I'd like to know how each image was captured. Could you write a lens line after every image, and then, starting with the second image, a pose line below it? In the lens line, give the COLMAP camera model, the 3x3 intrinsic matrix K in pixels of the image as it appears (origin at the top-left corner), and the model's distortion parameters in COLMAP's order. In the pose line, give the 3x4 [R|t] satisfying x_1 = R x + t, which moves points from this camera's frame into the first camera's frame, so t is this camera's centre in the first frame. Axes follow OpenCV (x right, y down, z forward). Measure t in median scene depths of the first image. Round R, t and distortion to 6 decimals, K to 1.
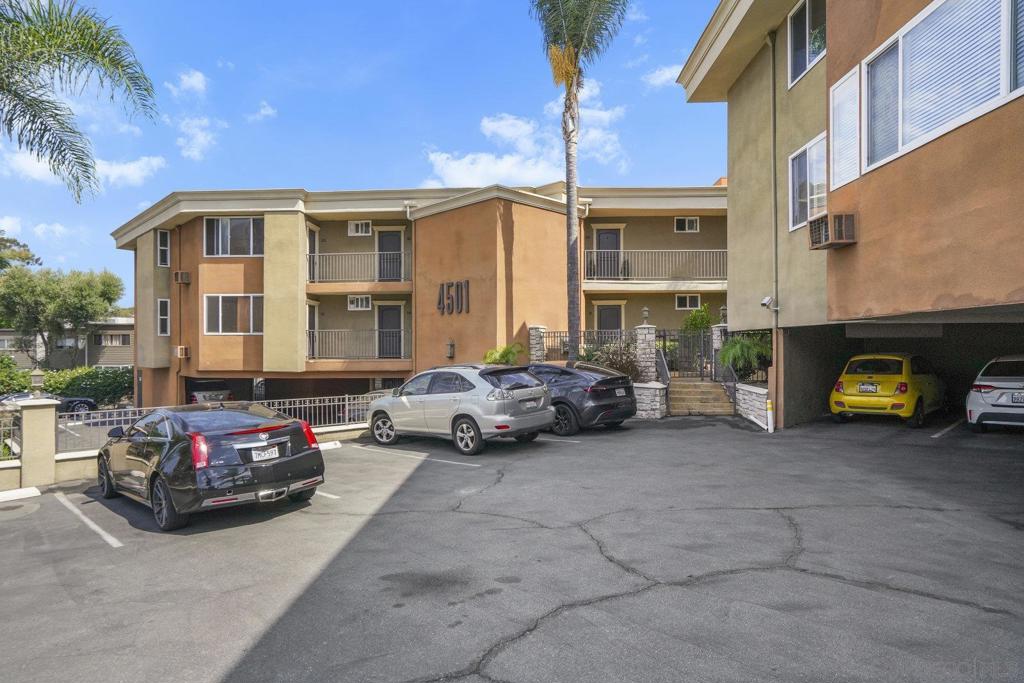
lens RADIAL K [[600.1, 0, 512.0], [0, 600.1, 341.5], [0, 0, 1]] dist [0.001489, 0.000678]
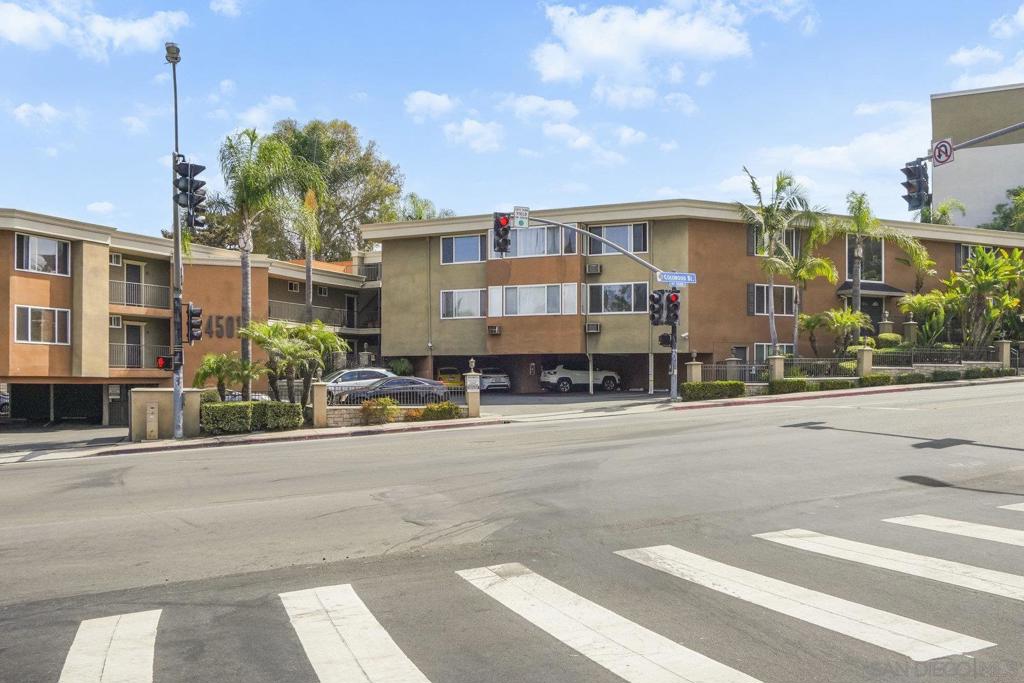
lens RADIAL K [[801.9, 0, 512.0], [0, 801.9, 341.5], [0, 0, 1]] dist [0.000402, 0.000109]
pose [[0.390668, 0.050052, 0.919170, -1.478291], [-0.011785, 0.998711, -0.049374, 0.046814], [-0.920456, 0.008456, 0.390755, -0.370587]]
